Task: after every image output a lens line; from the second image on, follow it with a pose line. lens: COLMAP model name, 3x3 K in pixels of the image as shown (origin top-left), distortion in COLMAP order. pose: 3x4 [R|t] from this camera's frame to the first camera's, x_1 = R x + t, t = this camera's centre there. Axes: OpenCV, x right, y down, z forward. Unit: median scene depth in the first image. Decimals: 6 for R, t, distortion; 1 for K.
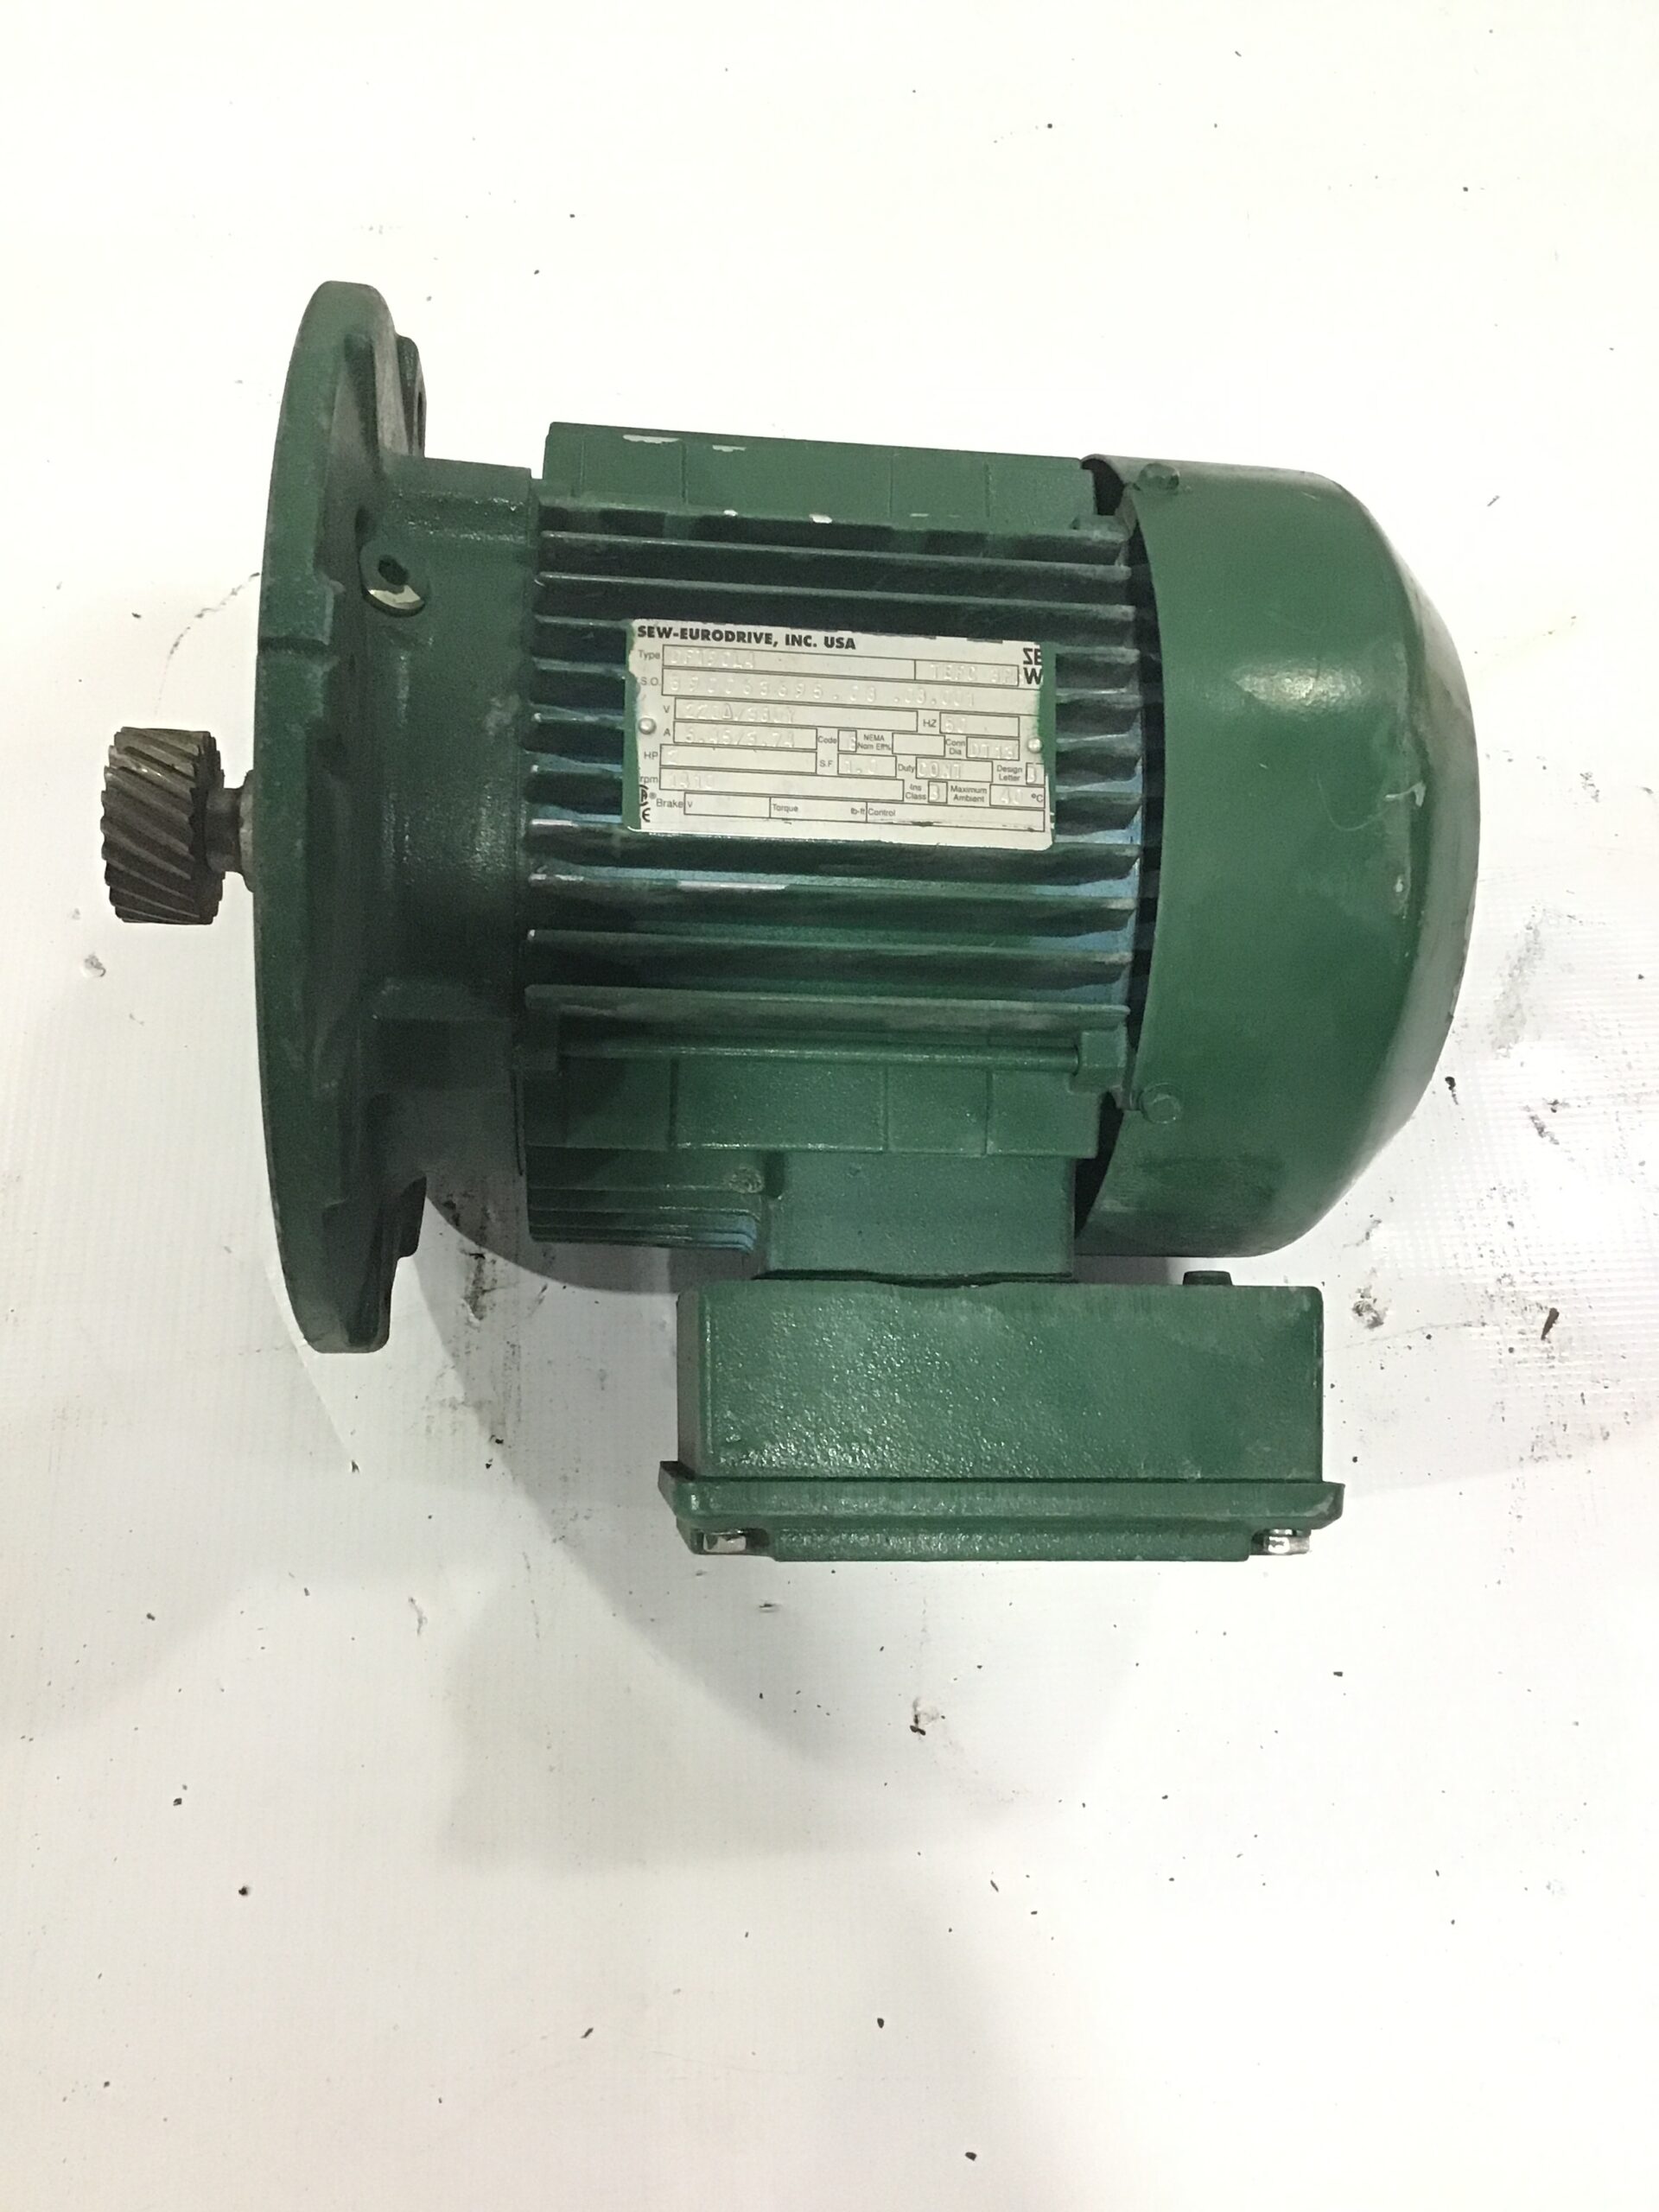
lens RADIAL K [[1953.4, 0, 829.5], [0, 1953.4, 1106.0], [0, 0, 1]] dist [0.150982, -0.314321]
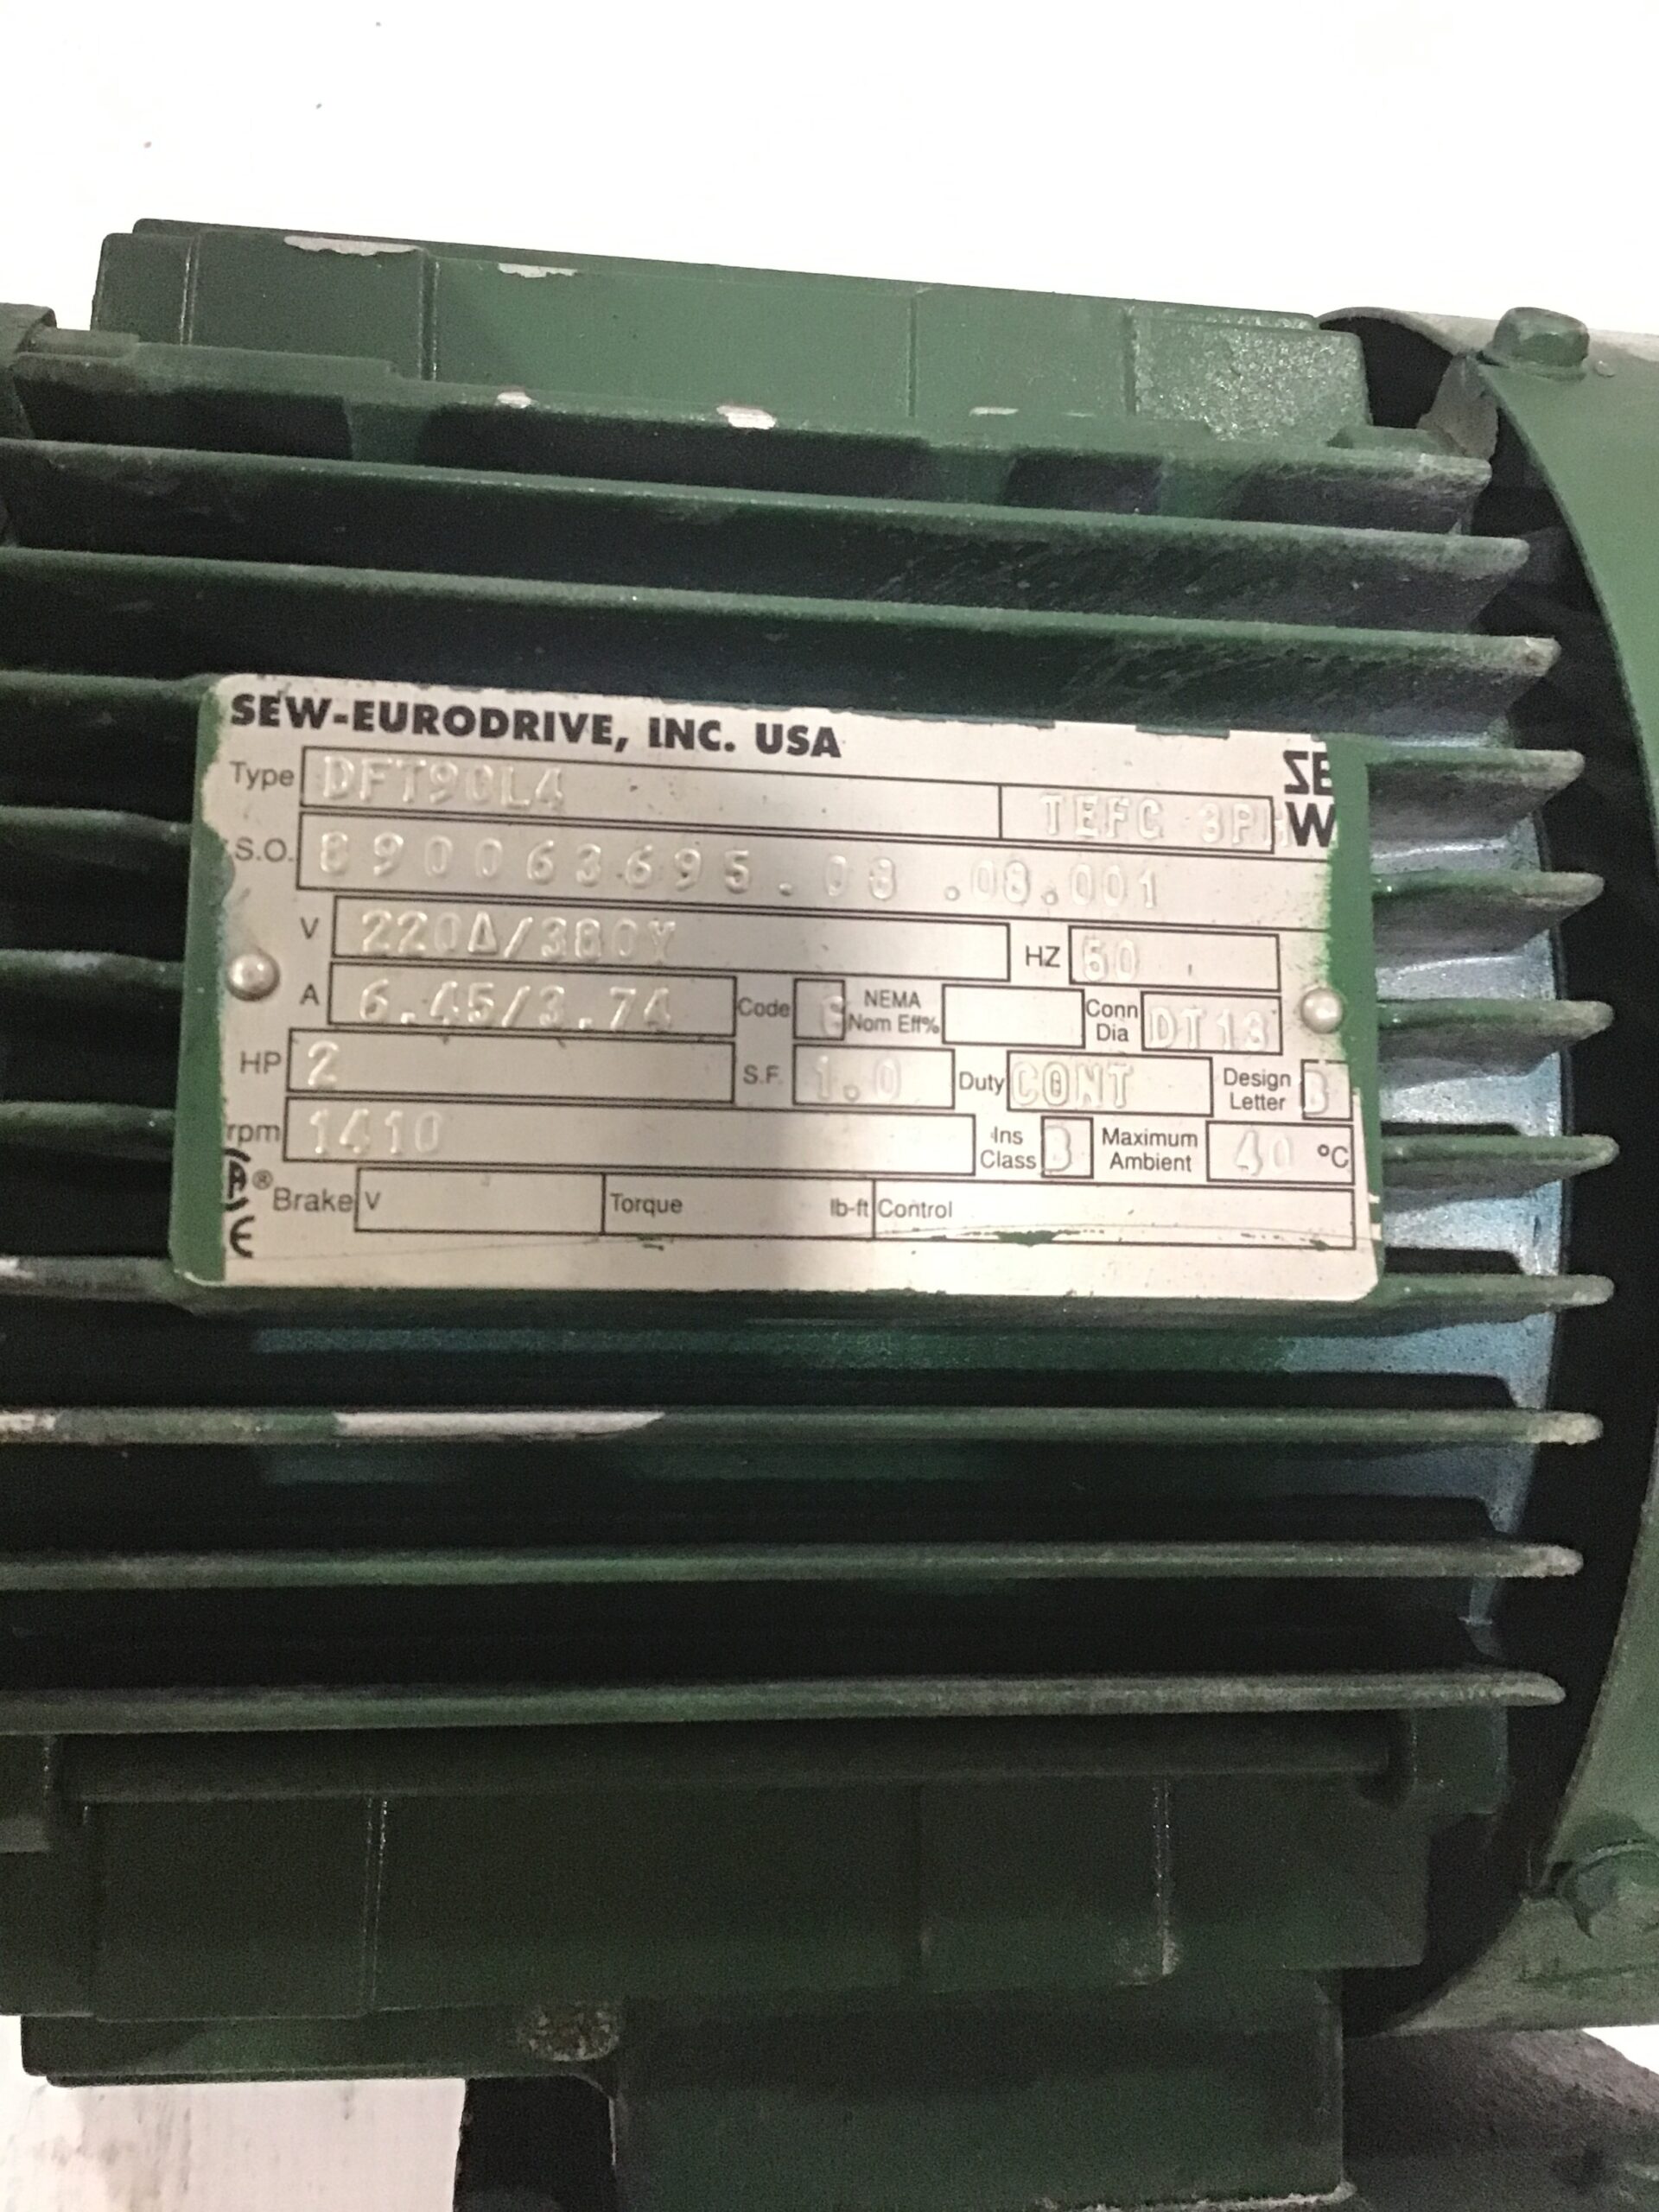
lens RADIAL K [[1953.4, 0, 829.5], [0, 1953.4, 1106.0], [0, 0, 1]] dist [0.150982, -0.314321]
pose [[0.999725, -0.003799, 0.023153, 0.002440], [0.003835, 0.999992, -0.001511, -0.165985], [-0.023147, 0.001599, 0.999731, 0.630889]]
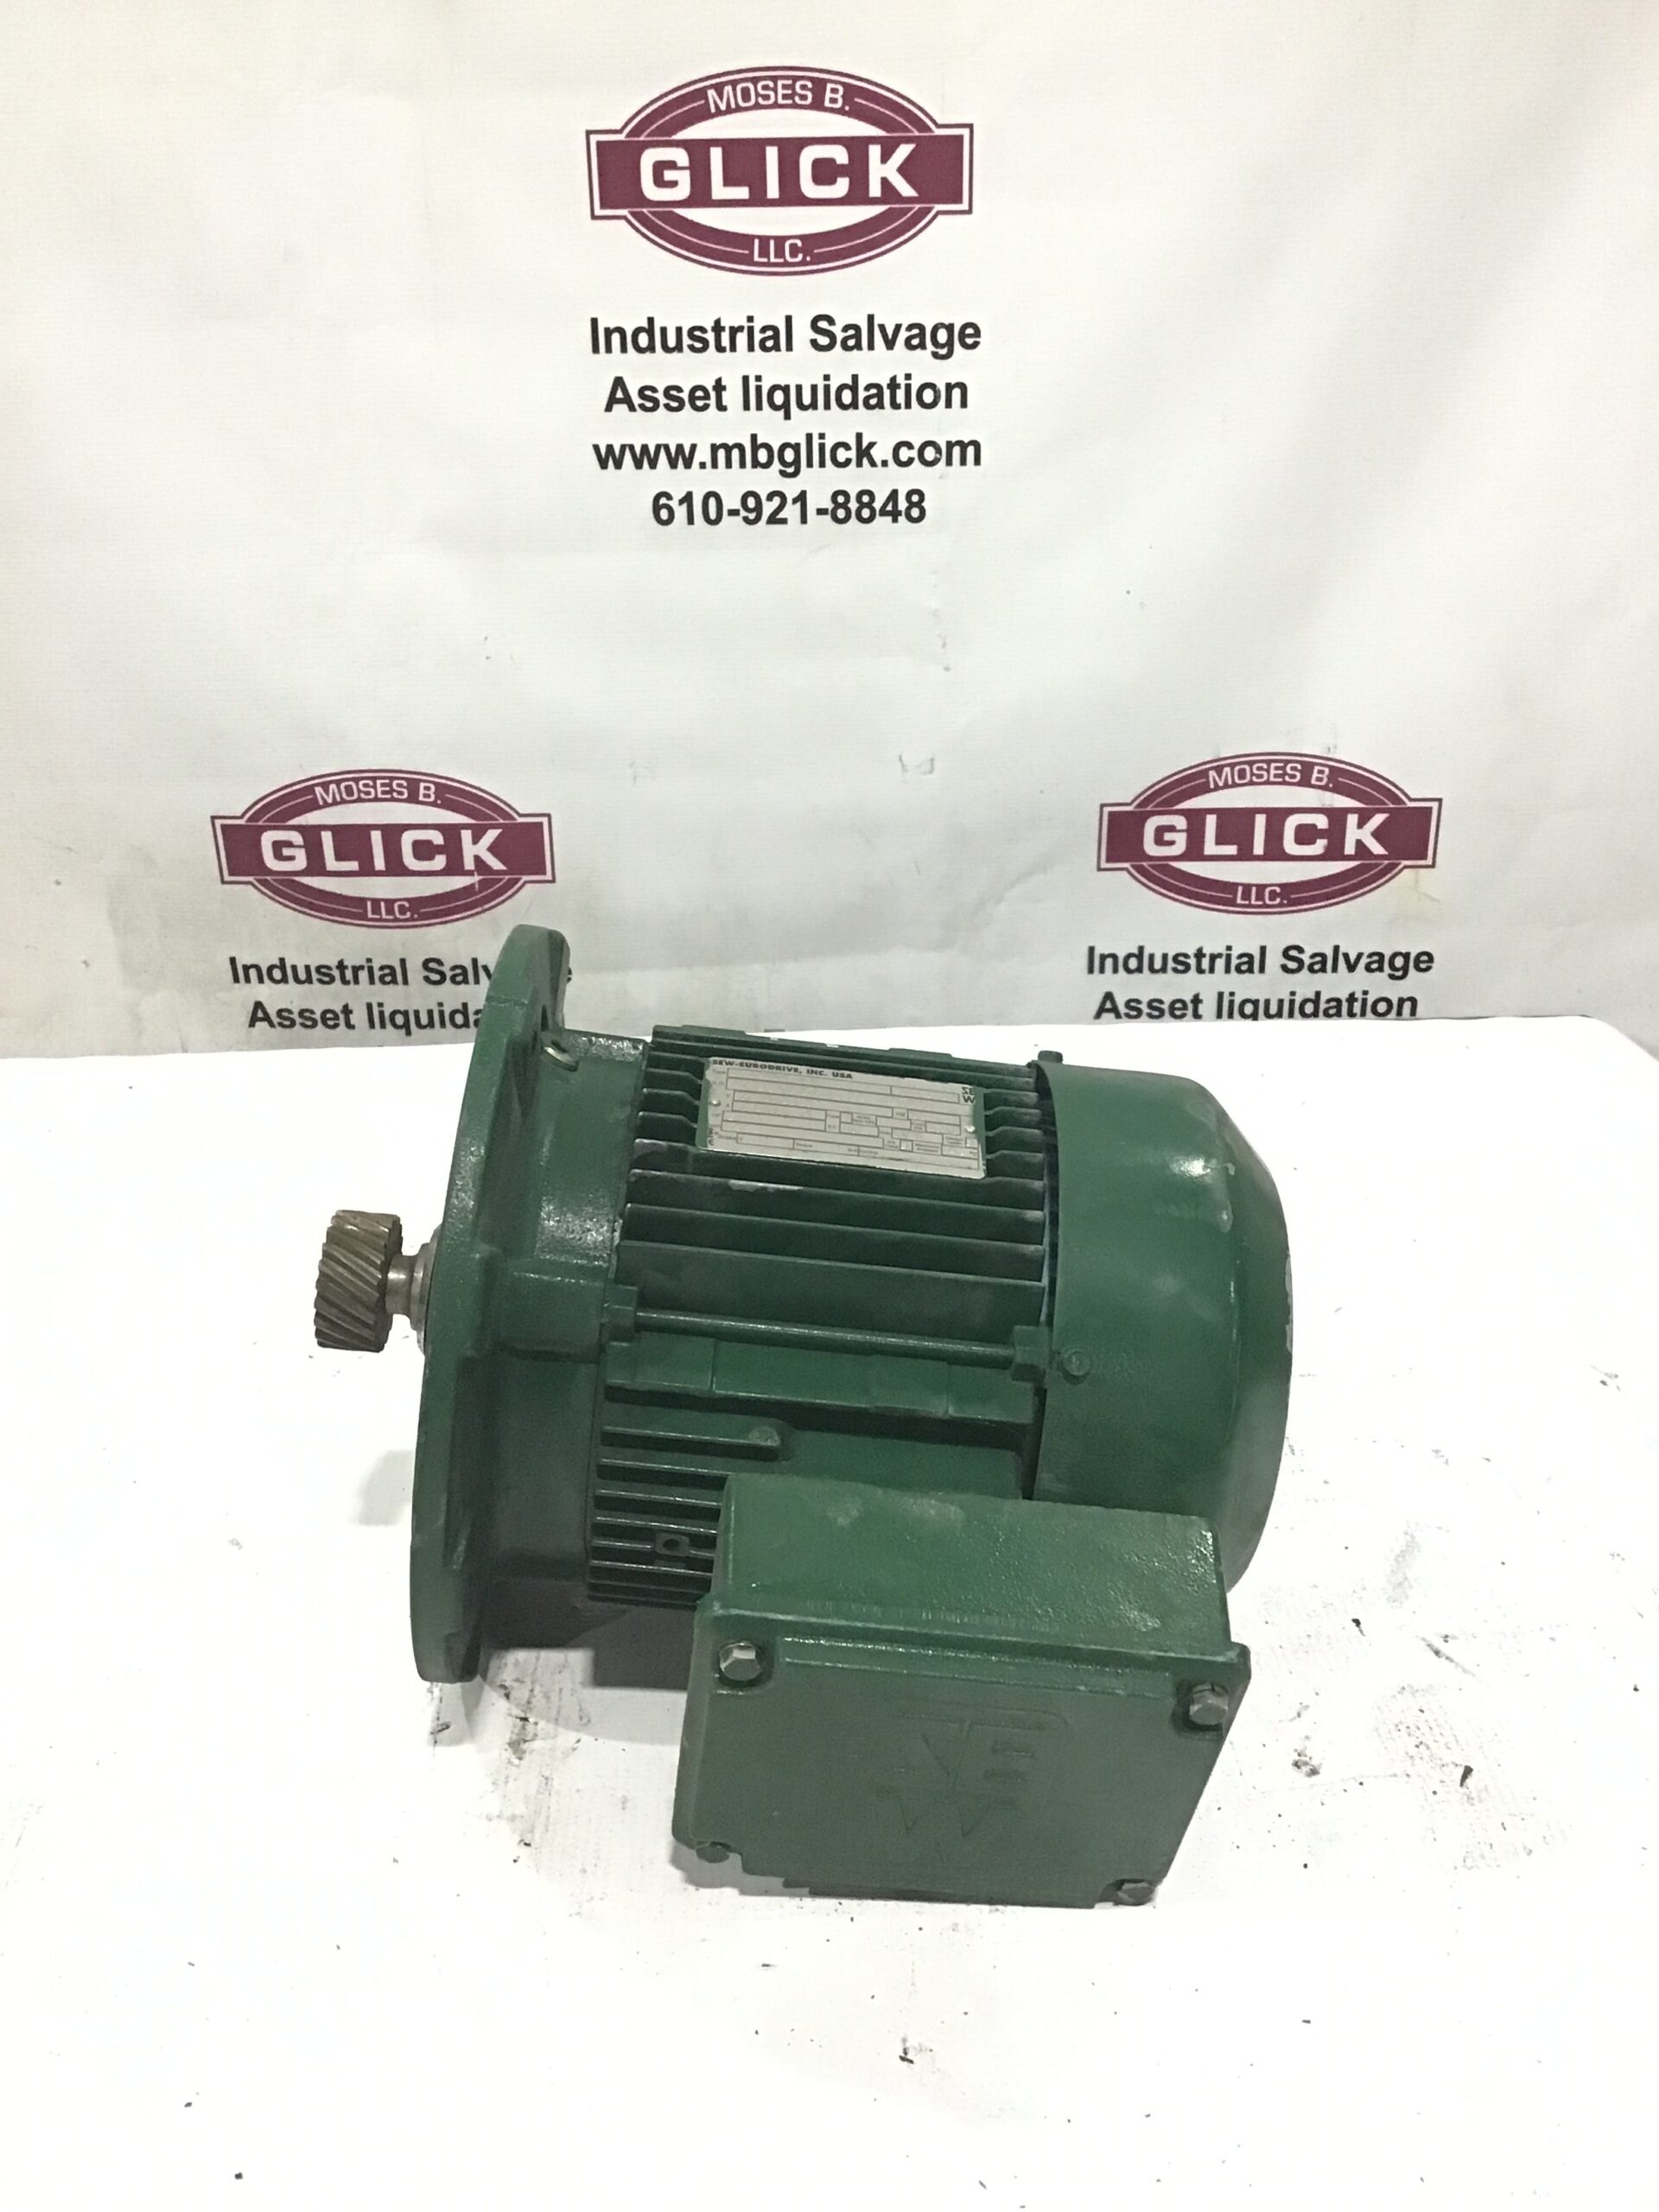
lens RADIAL K [[1957.8, 0, 829.5], [0, 1957.8, 1106.0], [0, 0, 1]] dist [0.154316, -0.334367]
pose [[0.999848, 0.010889, -0.013626, 0.016422], [-0.017161, 0.753669, -0.657030, 0.797931], [0.003115, 0.657164, 0.753741, -0.150189]]
